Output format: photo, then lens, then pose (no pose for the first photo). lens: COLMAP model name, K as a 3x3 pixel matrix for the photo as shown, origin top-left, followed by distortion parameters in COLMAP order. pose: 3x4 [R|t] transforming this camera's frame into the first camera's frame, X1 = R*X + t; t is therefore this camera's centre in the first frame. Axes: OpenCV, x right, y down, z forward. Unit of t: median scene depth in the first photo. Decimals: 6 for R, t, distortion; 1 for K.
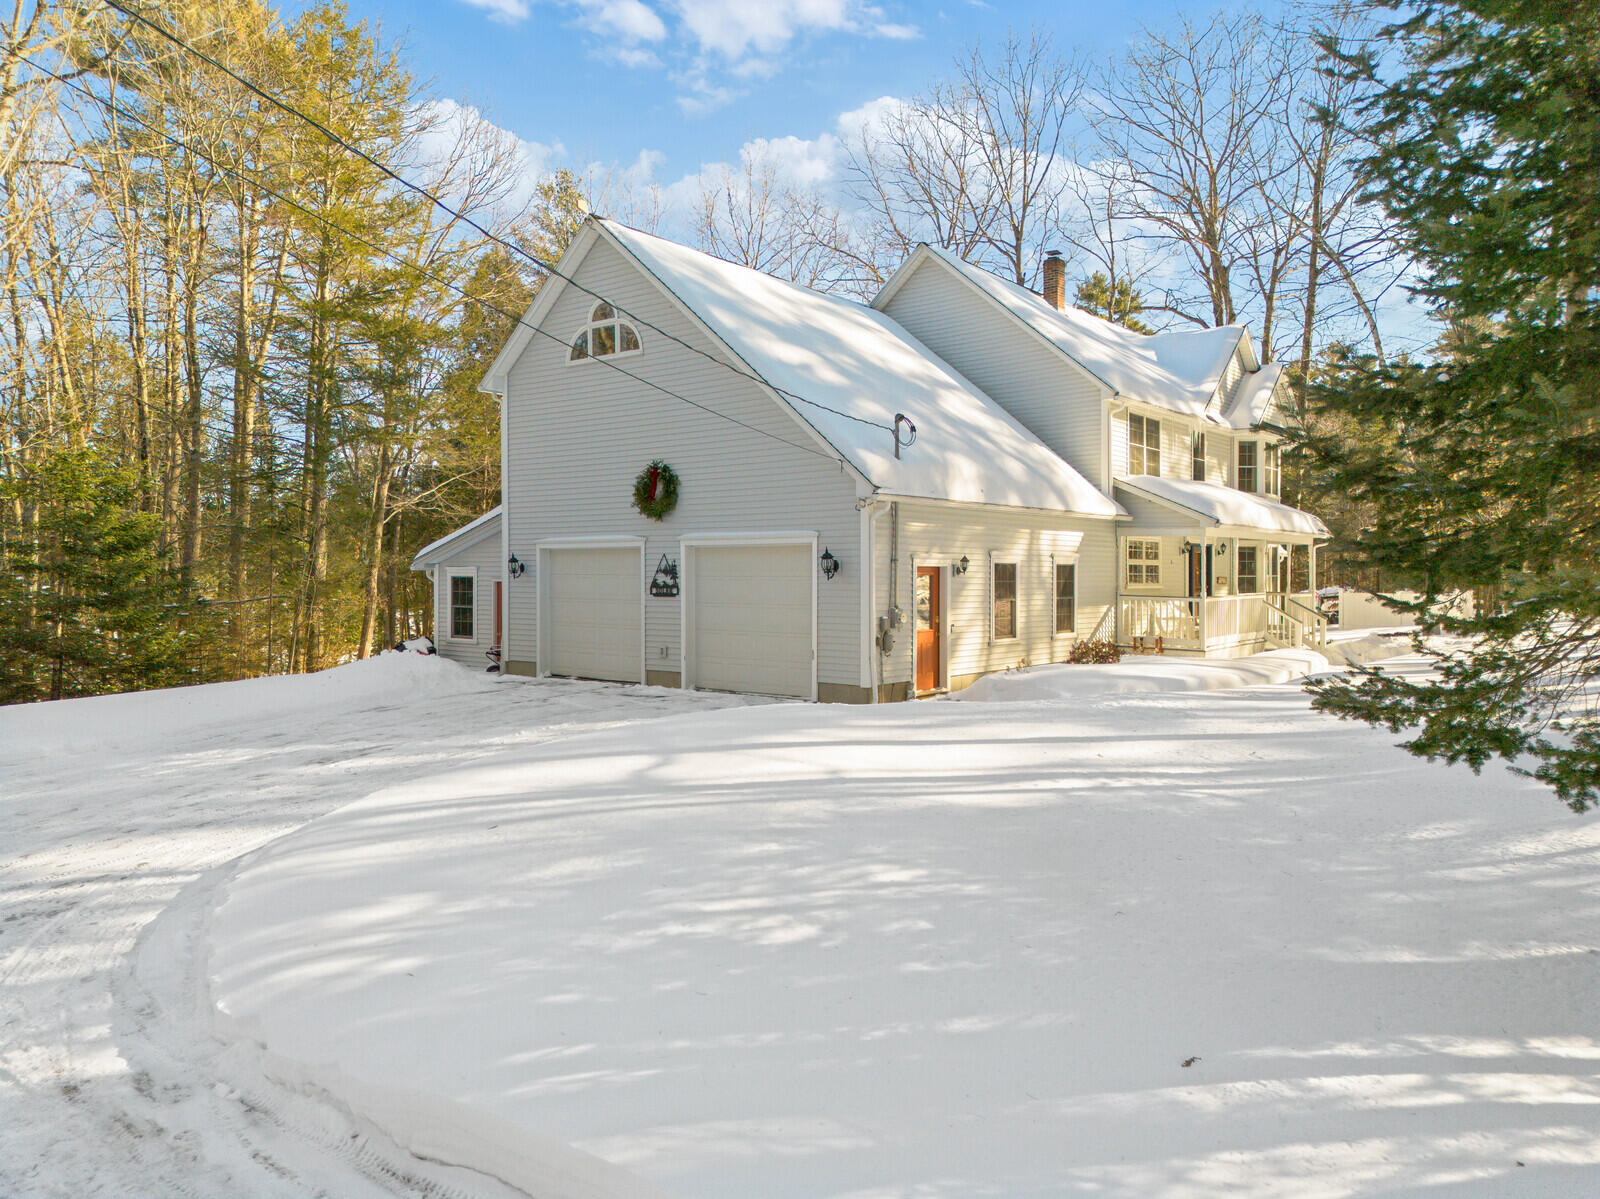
lens RADIAL K [[1136.7, 0, 799.6], [0, 1136.7, 590.2], [0, 0, 1]] dist [0.044948, -0.018035]
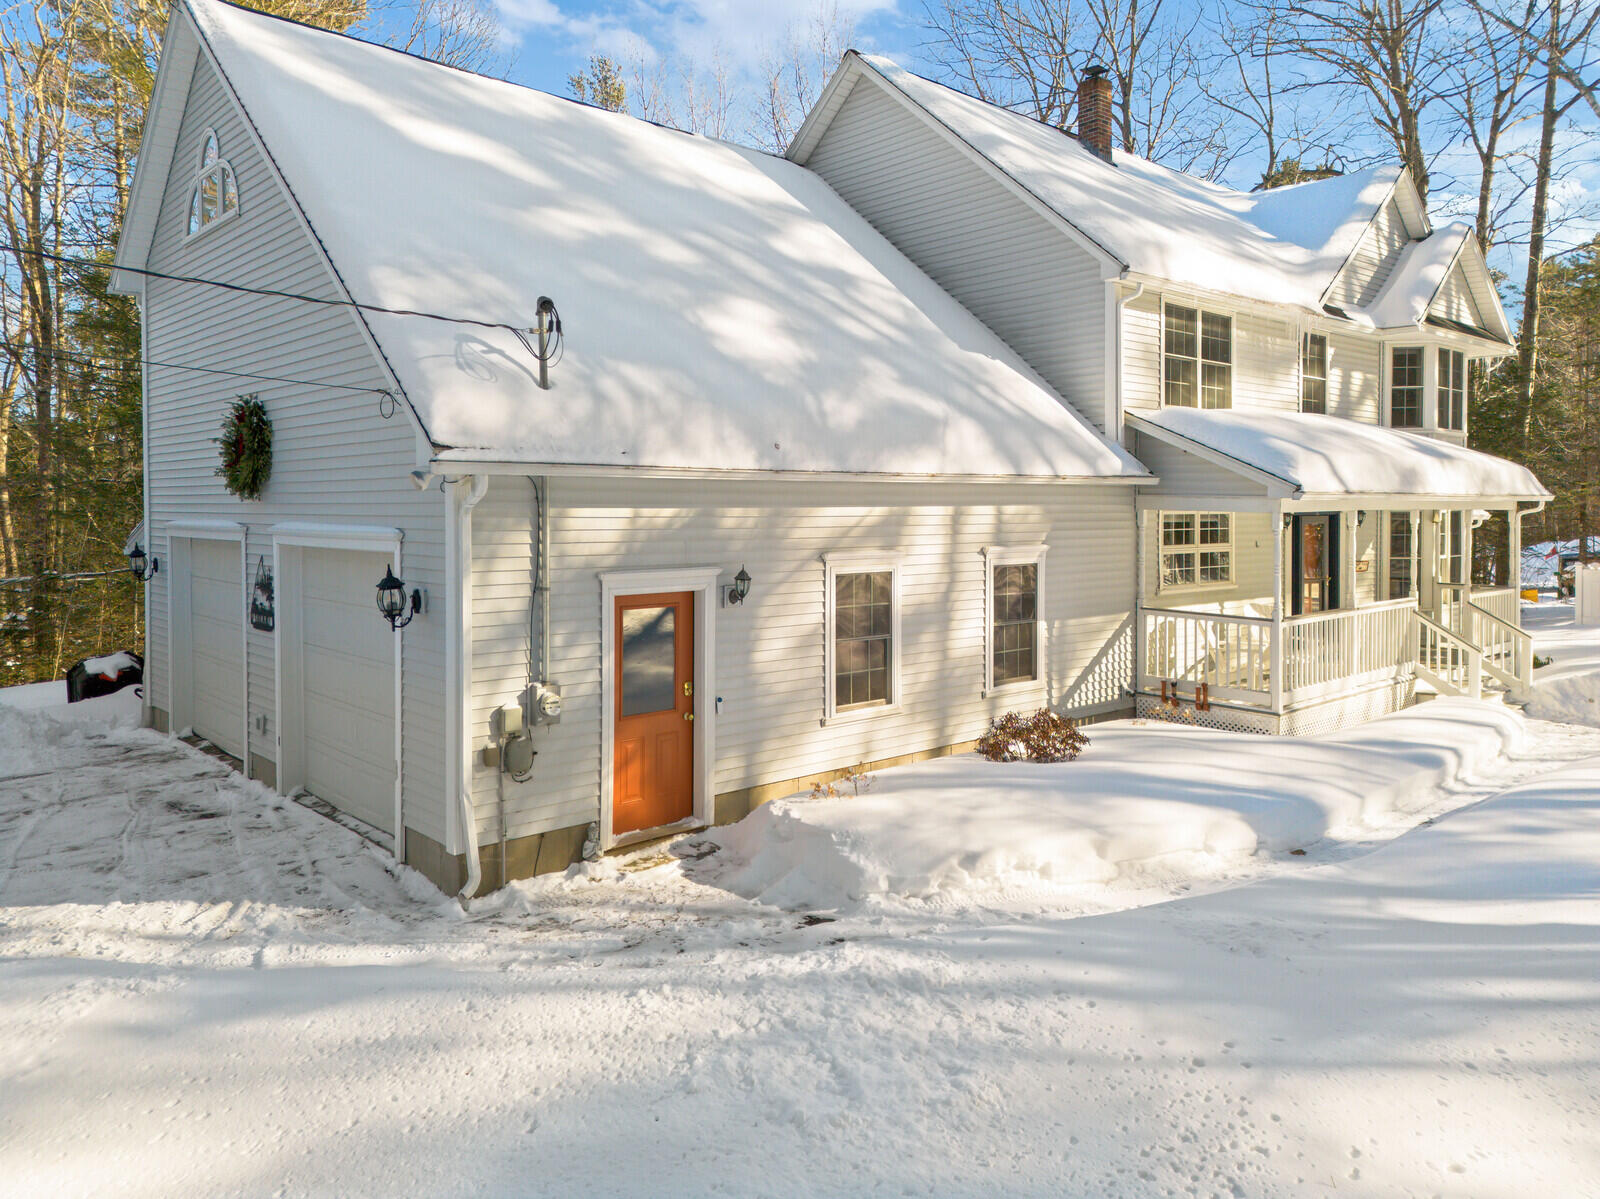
lens RADIAL K [[1136.7, 0, 817.1], [0, 1136.7, 520.4], [0, 0, 1]] dist [0.044948, -0.018035]
pose [[0.986471, 0.002528, -0.163918, 0.201919], [-0.001999, 0.999992, 0.003388, -0.041369], [0.163926, -0.003014, 0.986468, 0.367345]]
